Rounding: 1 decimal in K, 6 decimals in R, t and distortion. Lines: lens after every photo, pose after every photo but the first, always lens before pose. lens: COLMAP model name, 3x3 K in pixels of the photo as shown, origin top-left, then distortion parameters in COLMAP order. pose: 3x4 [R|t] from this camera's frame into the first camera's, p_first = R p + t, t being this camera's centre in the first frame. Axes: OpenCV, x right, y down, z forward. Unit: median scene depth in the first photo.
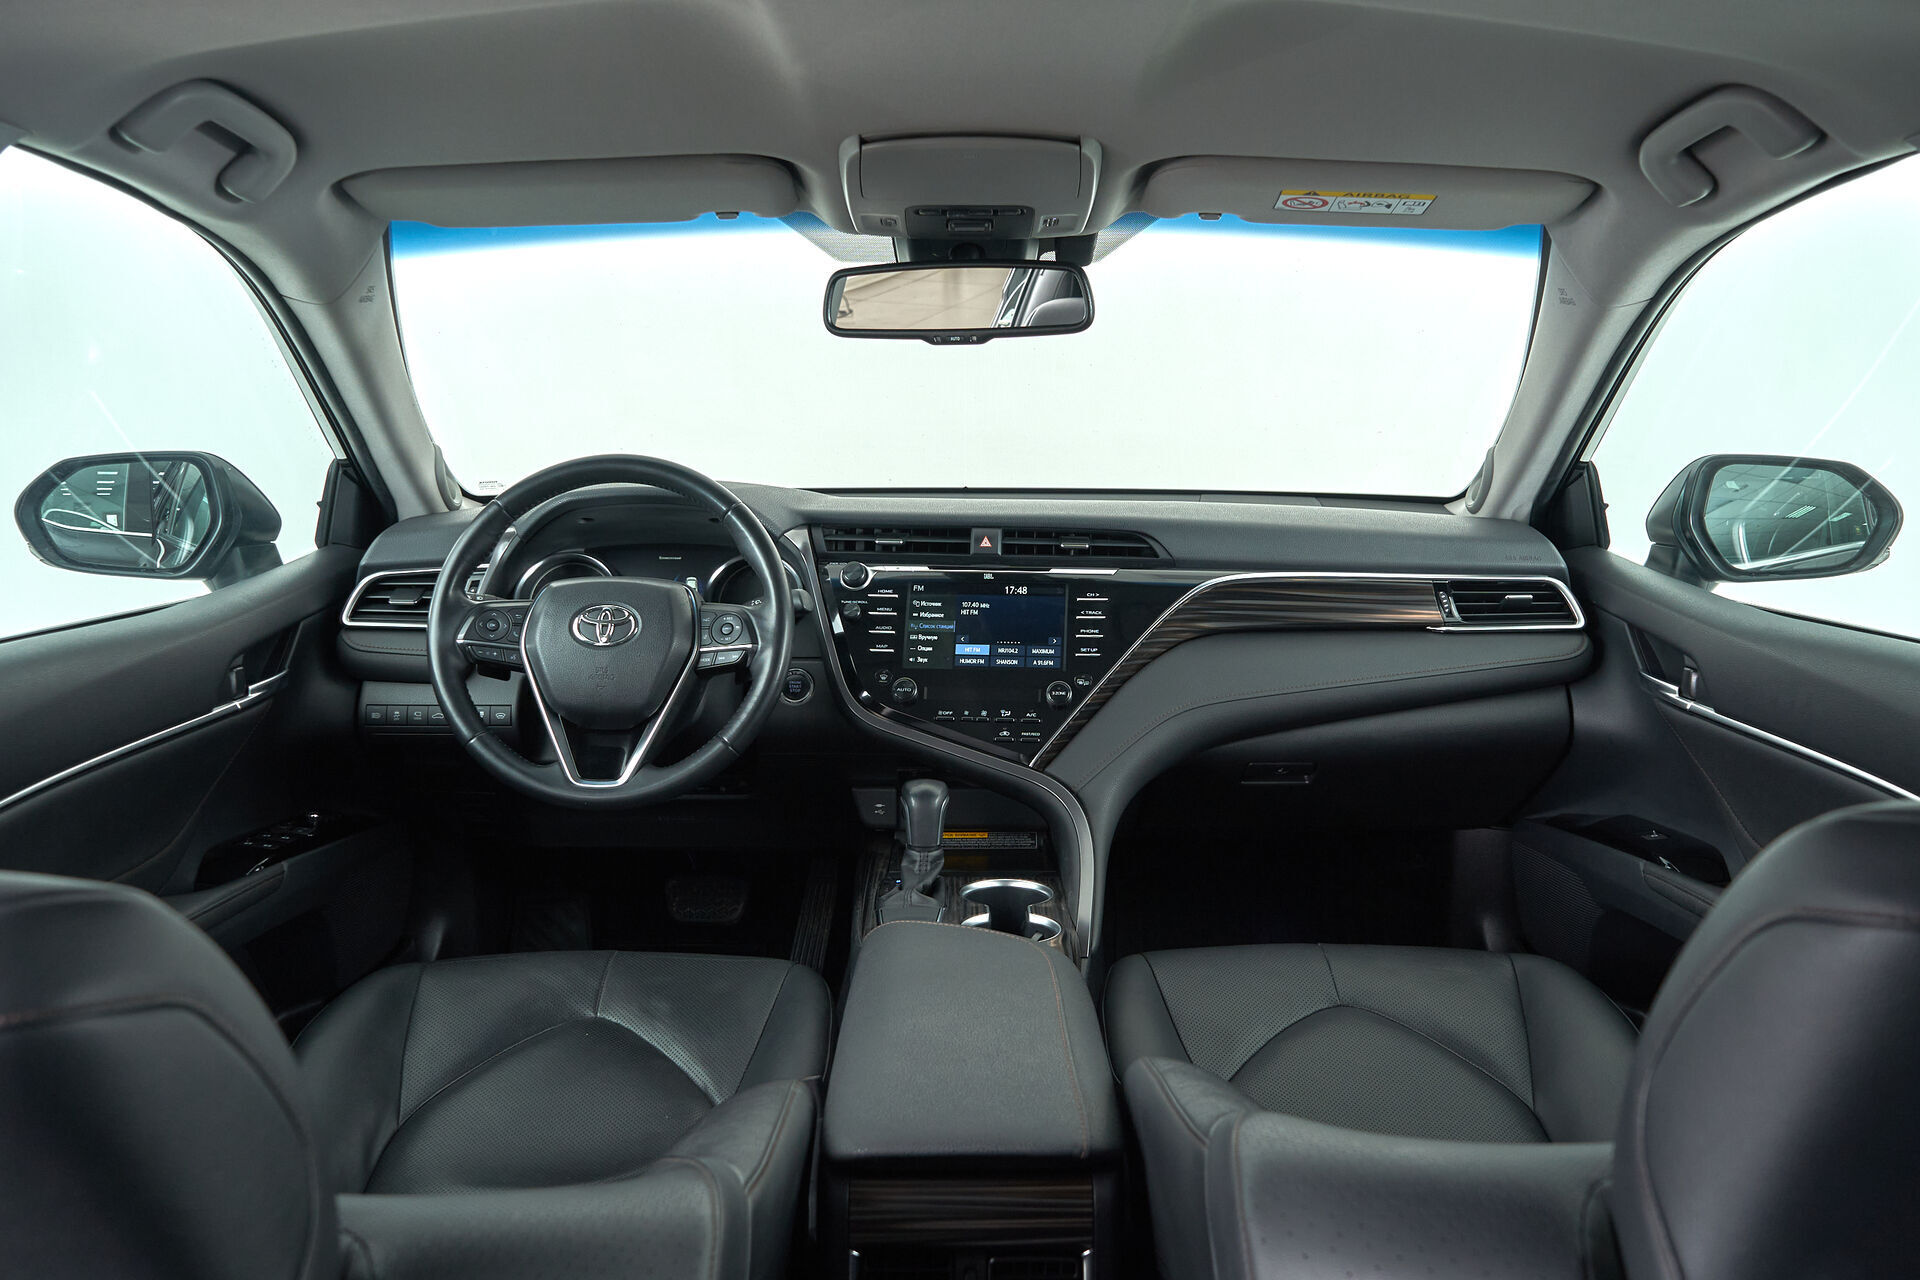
lens RADIAL K [[1530.0, 0, 949.1], [0, 1530.0, 630.9], [0, 0, 1]] dist [0.004609, 0.000815]
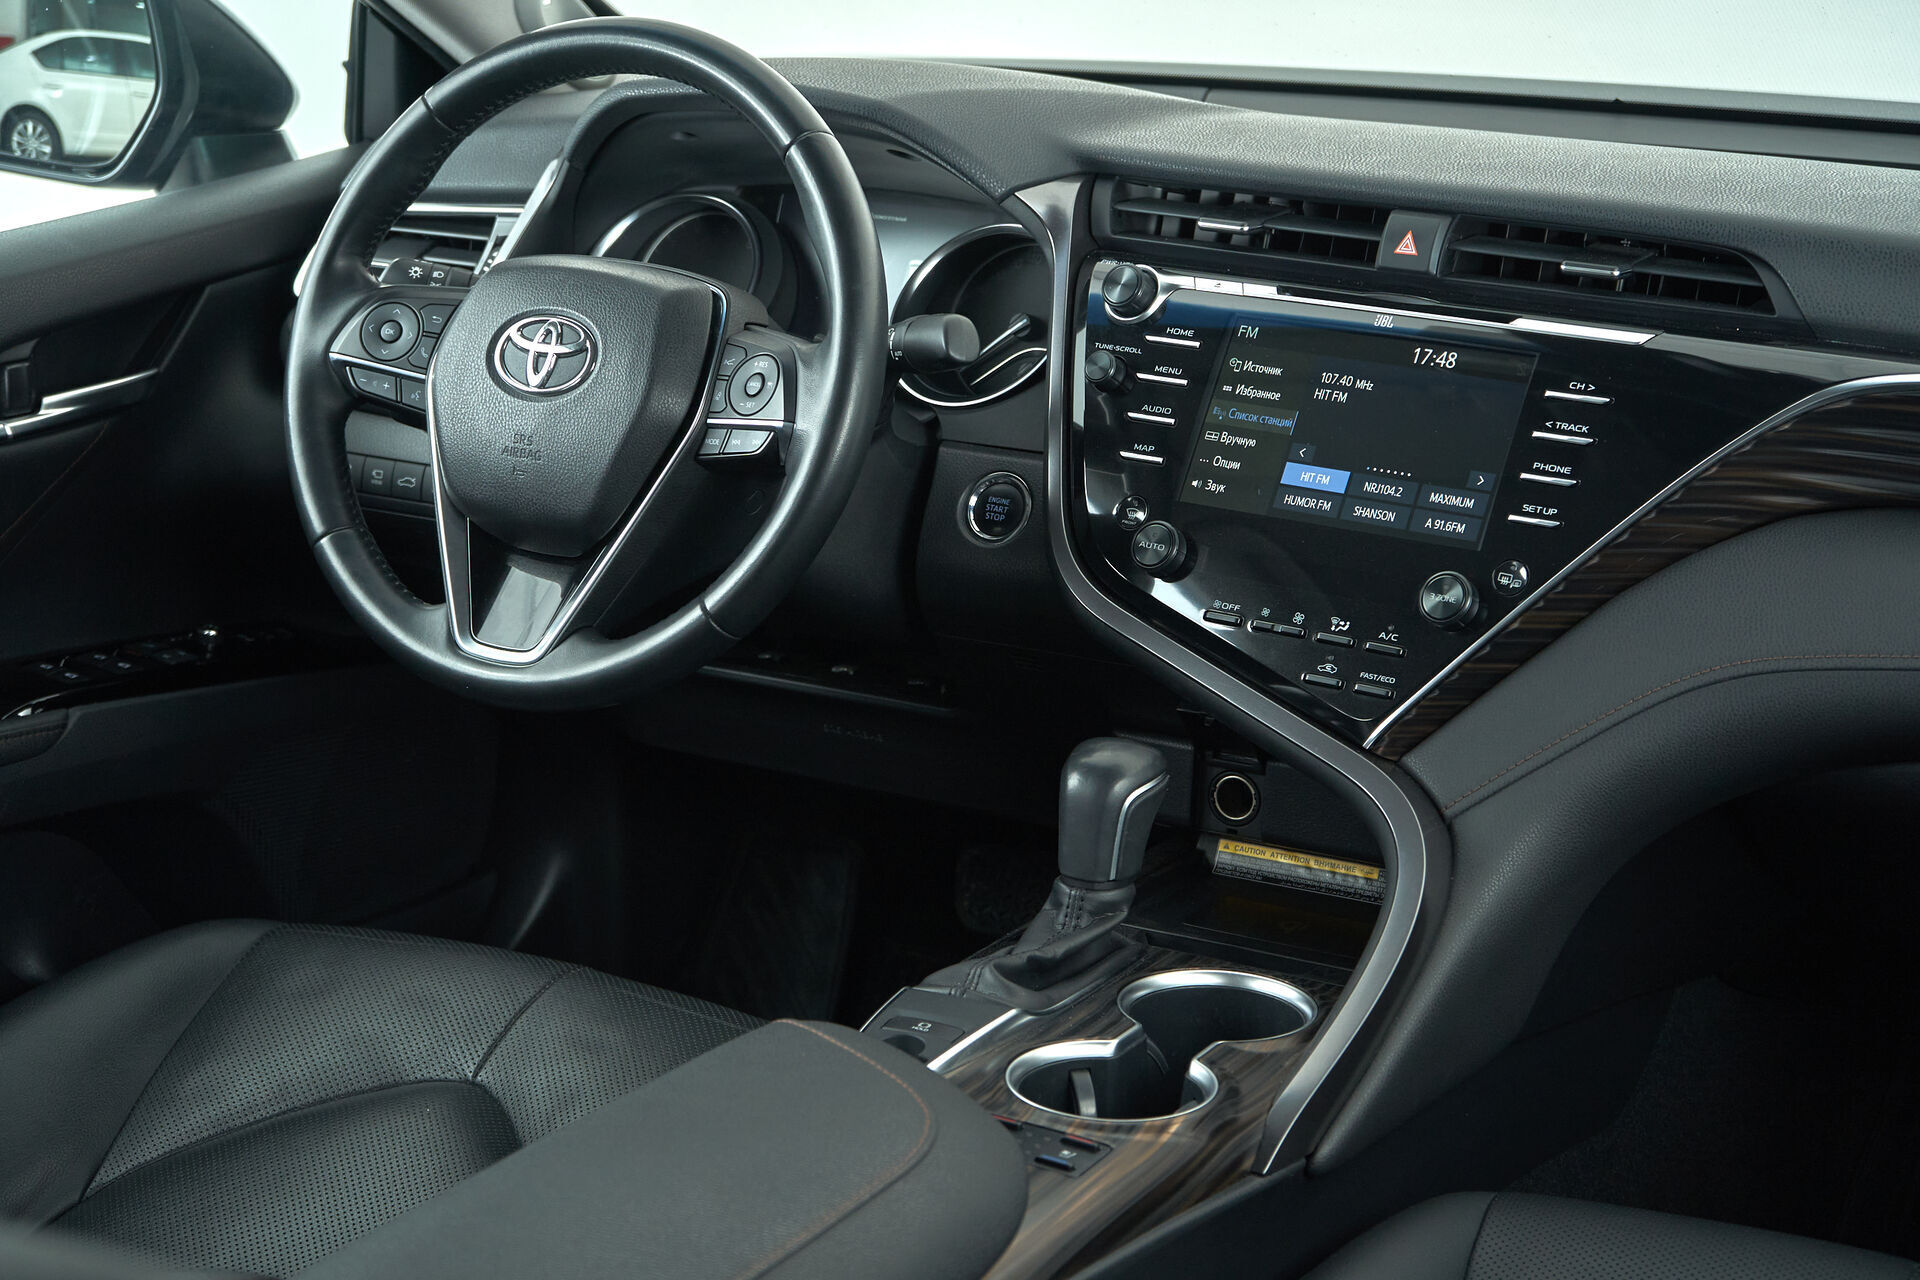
lens RADIAL K [[3245.1, 0, 966.4], [0, 3245.1, 643.2], [0, 0, 1]] dist [0.008403, 0.000000]
pose [[0.874034, 0.141924, -0.464674, 0.385657], [-0.087392, 0.986710, 0.136986, -0.063555], [0.477941, -0.079121, 0.874821, 0.087222]]
